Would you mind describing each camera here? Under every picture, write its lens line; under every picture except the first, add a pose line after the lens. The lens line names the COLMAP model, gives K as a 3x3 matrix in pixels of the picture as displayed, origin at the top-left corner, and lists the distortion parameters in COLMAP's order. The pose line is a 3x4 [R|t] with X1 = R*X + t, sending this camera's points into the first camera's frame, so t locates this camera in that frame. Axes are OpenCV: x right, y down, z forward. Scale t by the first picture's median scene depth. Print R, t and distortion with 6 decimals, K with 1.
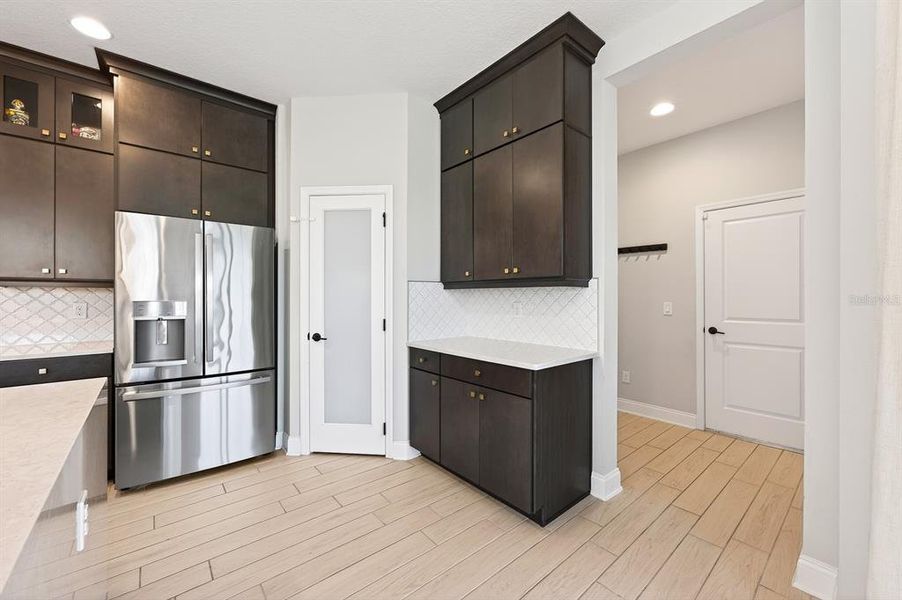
lens RADIAL K [[353.0, 0, 451.0], [0, 353.0, 300.0], [0, 0, 1]] dist [-0.001272, -0.000109]
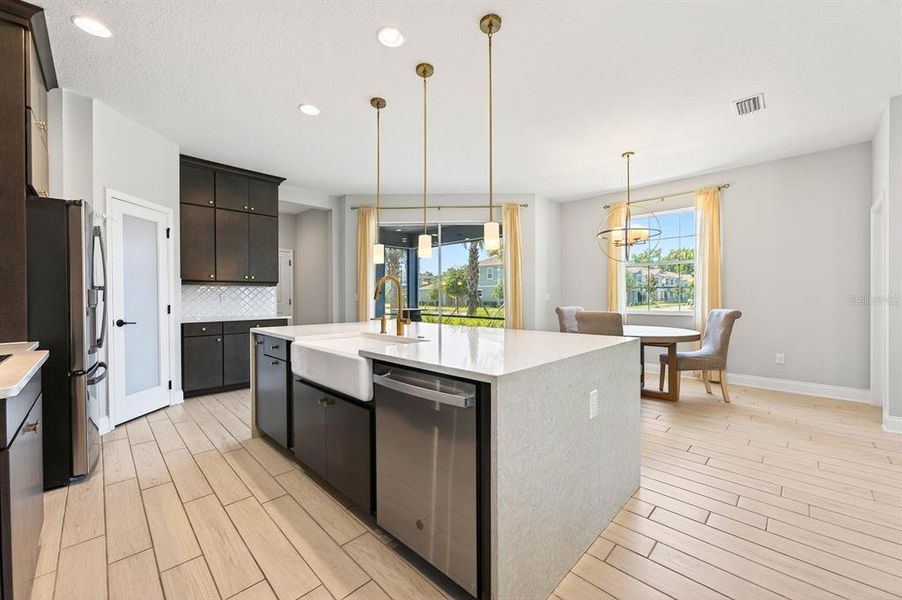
lens RADIAL K [[356.3, 0, 451.0], [0, 356.3, 300.0], [0, 0, 1]] dist [-0.000784, -0.000107]
pose [[-0.092154, -0.021030, 0.995523, -1.678350], [-0.007582, 0.999763, 0.020418, -0.003743], [-0.995716, -0.005667, -0.092292, 0.029971]]
